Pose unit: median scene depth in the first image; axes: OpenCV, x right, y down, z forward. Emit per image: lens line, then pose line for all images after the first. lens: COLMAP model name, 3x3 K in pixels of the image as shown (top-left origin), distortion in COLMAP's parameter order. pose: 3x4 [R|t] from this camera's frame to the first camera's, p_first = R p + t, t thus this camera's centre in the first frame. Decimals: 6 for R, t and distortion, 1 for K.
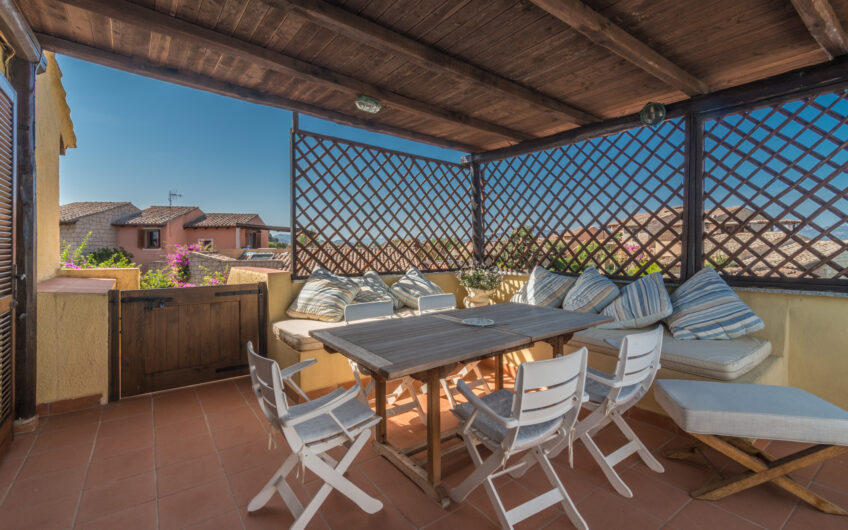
lens RADIAL K [[396.0, 0, 434.3], [0, 396.0, 243.4], [0, 0, 1]] dist [0.001262, 0.000273]
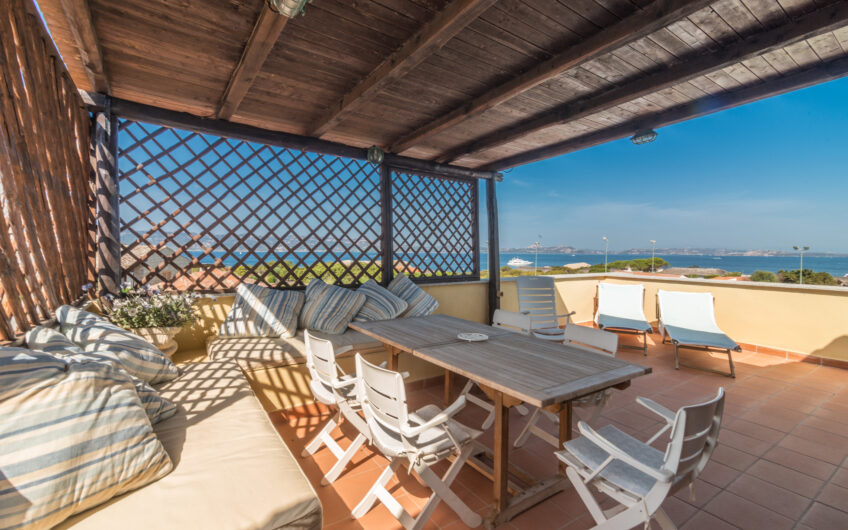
lens RADIAL K [[390.1, 0, 421.4], [0, 390.1, 256.8], [0, 0, 1]] dist [0.001029, 0.000056]
pose [[0.022974, -0.014673, 0.999628, -0.726510], [-0.028556, 0.999475, 0.015327, -0.027843], [-0.999328, -0.028897, 0.022543, 0.837843]]
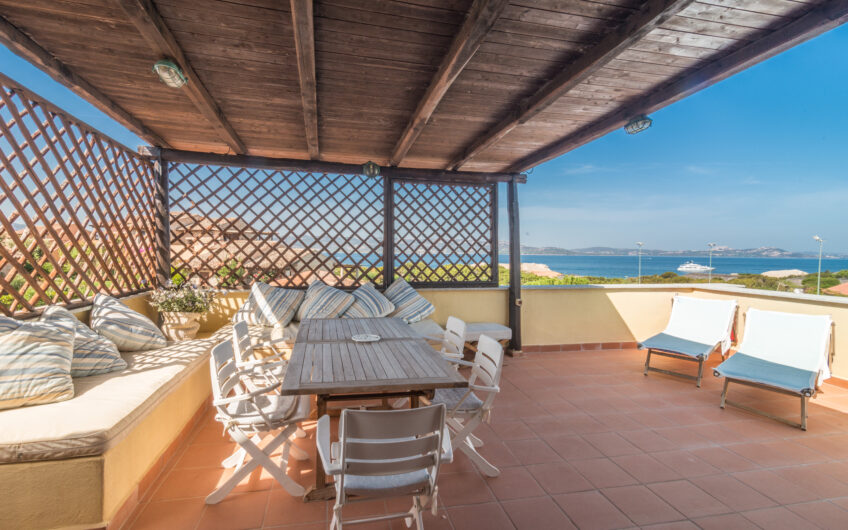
lens RADIAL K [[391.2, 0, 404.1], [0, 391.2, 253.2], [0, 0, 1]] dist [0.001377, 0.000114]
pose [[0.406778, 0.001276, 0.913526, -0.690637], [-0.028253, 0.999538, 0.011185, -0.053578], [-0.913090, -0.030360, 0.406627, 0.330718]]
